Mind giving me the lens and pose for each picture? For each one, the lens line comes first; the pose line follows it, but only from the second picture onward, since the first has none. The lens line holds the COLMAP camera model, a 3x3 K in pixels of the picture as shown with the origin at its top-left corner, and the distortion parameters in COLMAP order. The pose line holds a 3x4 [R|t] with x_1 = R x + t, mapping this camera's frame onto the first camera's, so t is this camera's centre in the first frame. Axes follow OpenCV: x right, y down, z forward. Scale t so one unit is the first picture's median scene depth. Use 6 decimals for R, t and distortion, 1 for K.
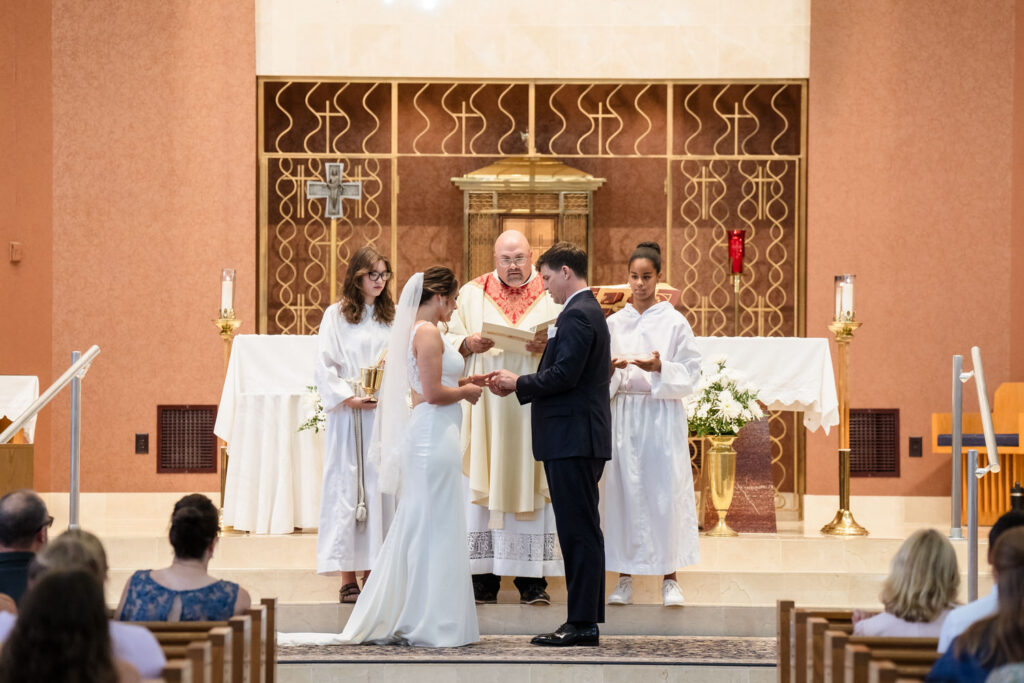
lens RADIAL K [[4357.0, 0, 527.1], [0, 4357.0, 341.4], [0, 0, 1]] dist [1.057457, 1.295711]
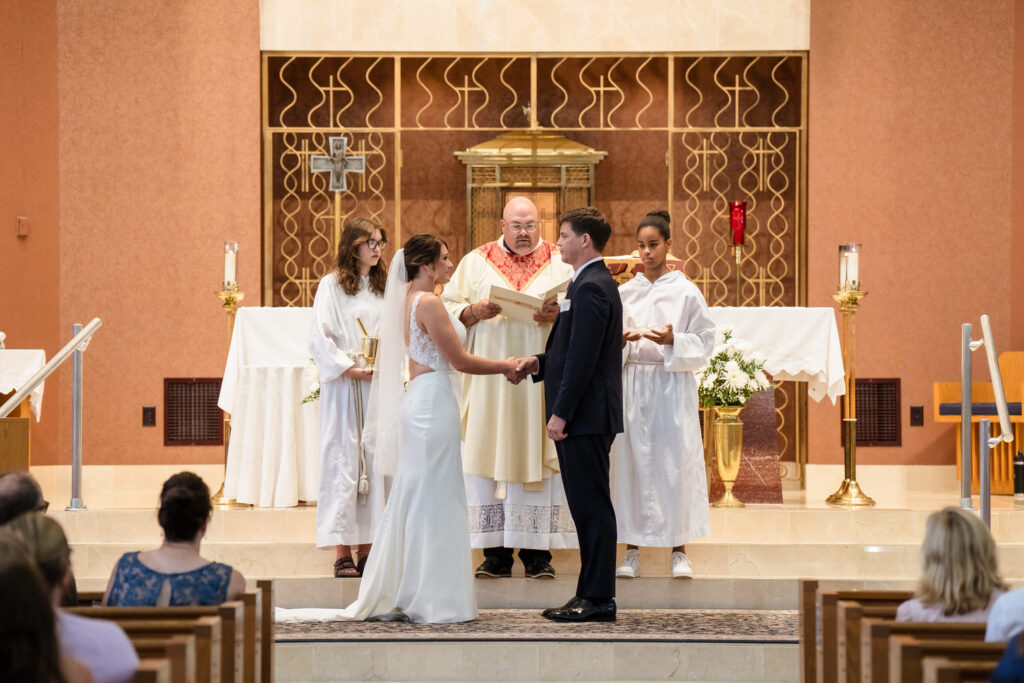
lens RADIAL K [[3966.8, 0, 512.0], [0, 3966.8, 341.5], [0, 0, 1]] dist [0.943319, -0.511568]
pose [[0.999984, -0.004890, -0.002919, -0.001552], [0.004906, 0.999973, 0.005515, 0.001435], [0.002892, -0.005529, 0.999981, 0.082281]]
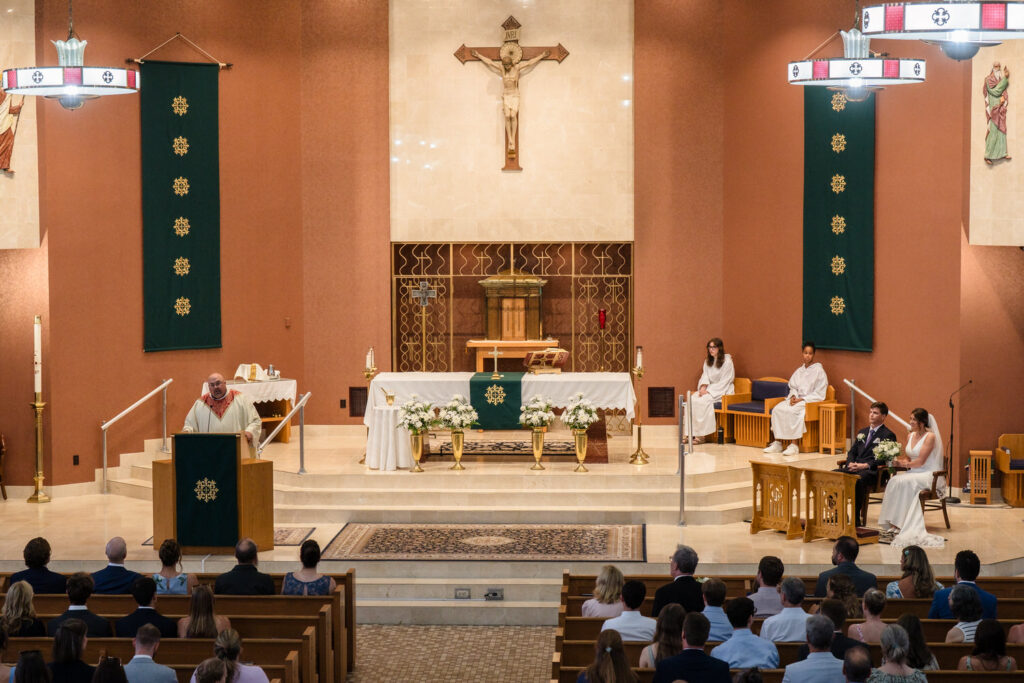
lens RADIAL K [[2059.1, 0, 512.0], [0, 2059.1, 341.5], [0, 0, 1]] dist [-0.006398, -0.098321]
pose [[0.998905, -0.005975, -0.046404, 0.050517], [0.009827, 0.996483, 0.083217, -0.097681], [0.045744, -0.083582, 0.995450, -0.062346]]
